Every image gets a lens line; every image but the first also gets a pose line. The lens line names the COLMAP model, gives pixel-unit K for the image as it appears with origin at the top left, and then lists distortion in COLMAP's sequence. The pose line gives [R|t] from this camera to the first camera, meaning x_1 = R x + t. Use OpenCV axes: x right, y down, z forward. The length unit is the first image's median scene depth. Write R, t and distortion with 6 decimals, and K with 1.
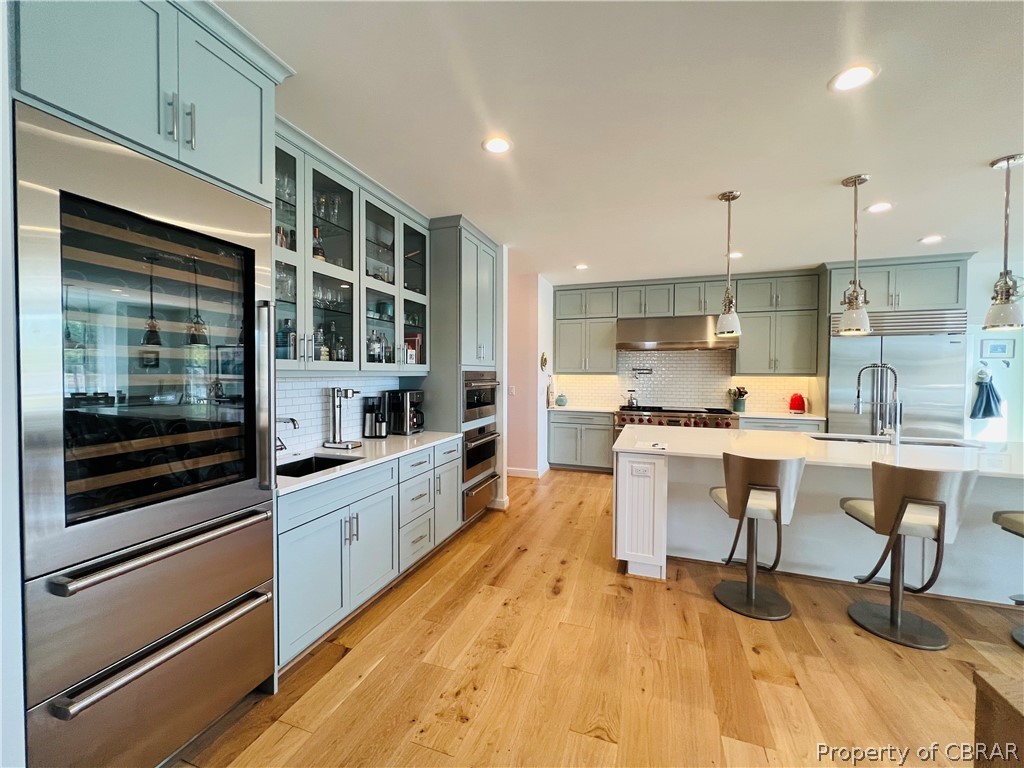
lens RADIAL K [[412.8, 0, 507.7], [0, 412.8, 382.1], [0, 0, 1]] dist [-0.001015, 0.000593]
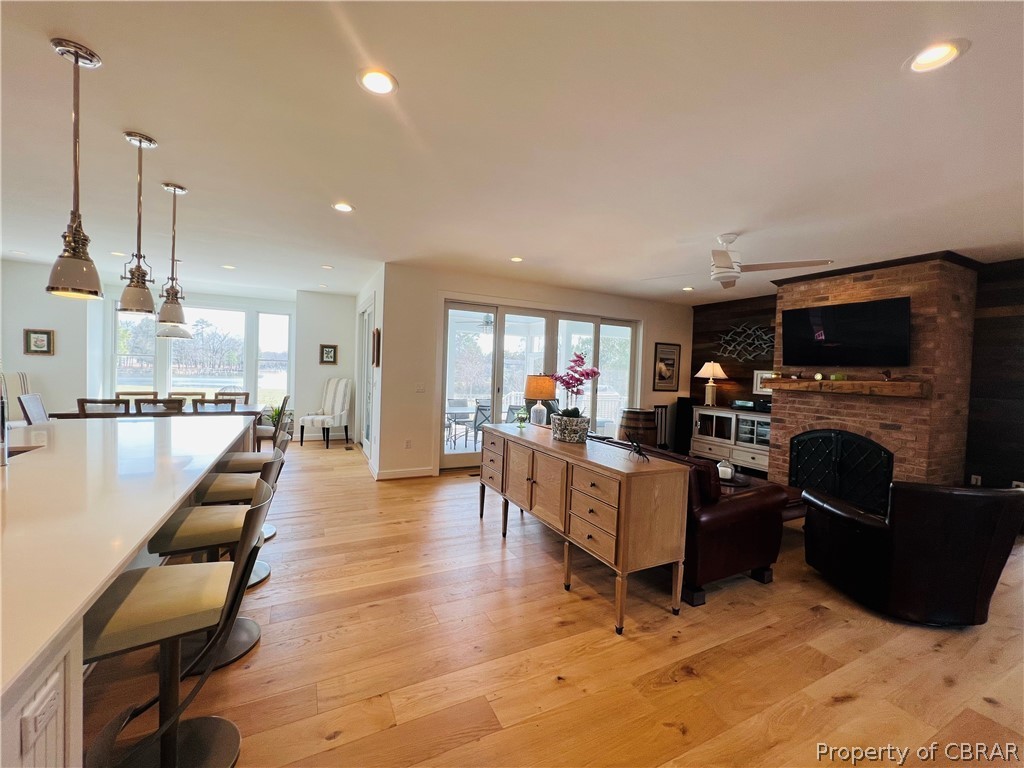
lens RADIAL K [[412.8, 0, 507.7], [0, 412.8, 382.1], [0, 0, 1]] dist [-0.001015, 0.000593]
pose [[-0.718397, -0.050715, 0.693782, -0.058299], [-0.023793, 0.998547, 0.048356, -0.020892], [-0.695226, 0.018232, -0.718560, 0.626344]]
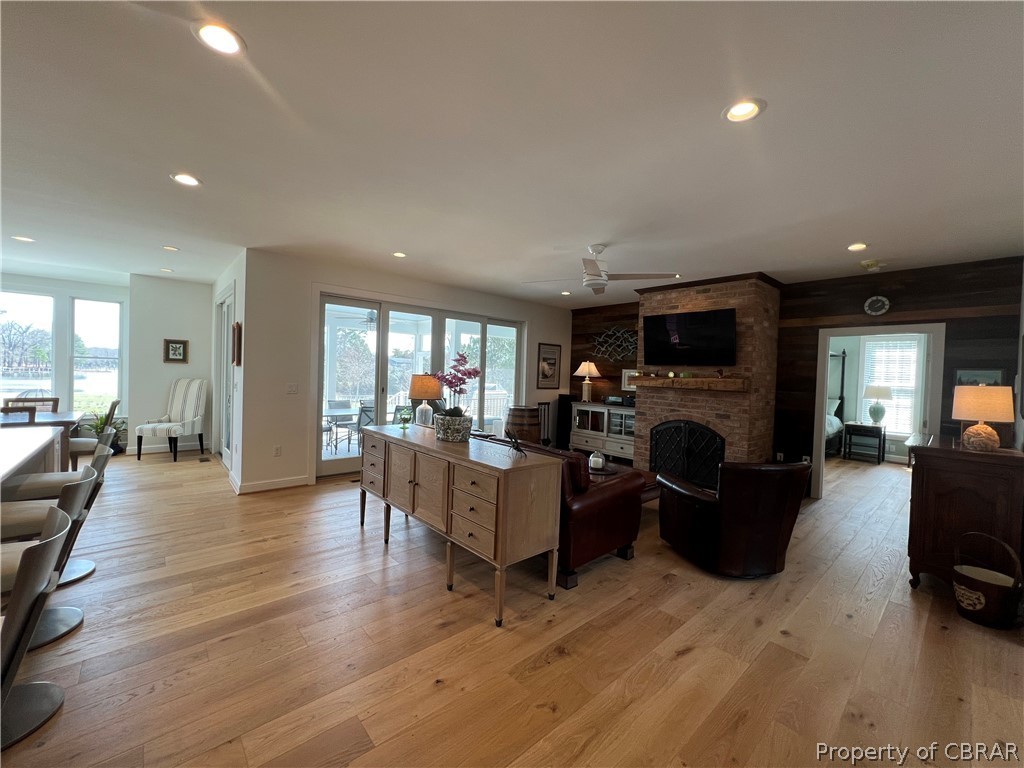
lens RADIAL K [[412.8, 0, 507.7], [0, 412.8, 382.1], [0, 0, 1]] dist [-0.001015, 0.000593]
pose [[-0.872143, -0.045129, 0.487165, -0.070070], [-0.026846, 0.998651, 0.044449, -0.021868], [-0.488514, 0.025688, -0.872178, 0.613131]]
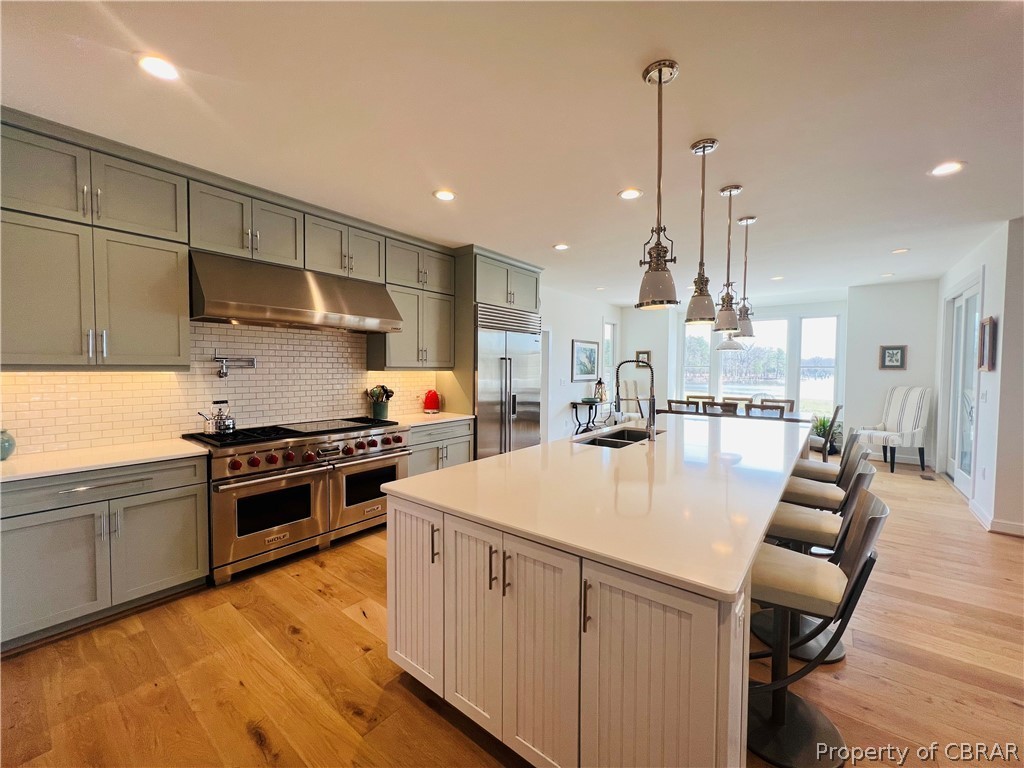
lens RADIAL K [[412.8, 0, 507.7], [0, 412.8, 382.1], [0, 0, 1]] dist [-0.001015, 0.000593]
pose [[0.324035, -0.037616, 0.945297, -0.078477], [0.015758, 0.999285, 0.034363, -0.019933], [-0.945914, 0.003761, 0.324396, 0.692667]]
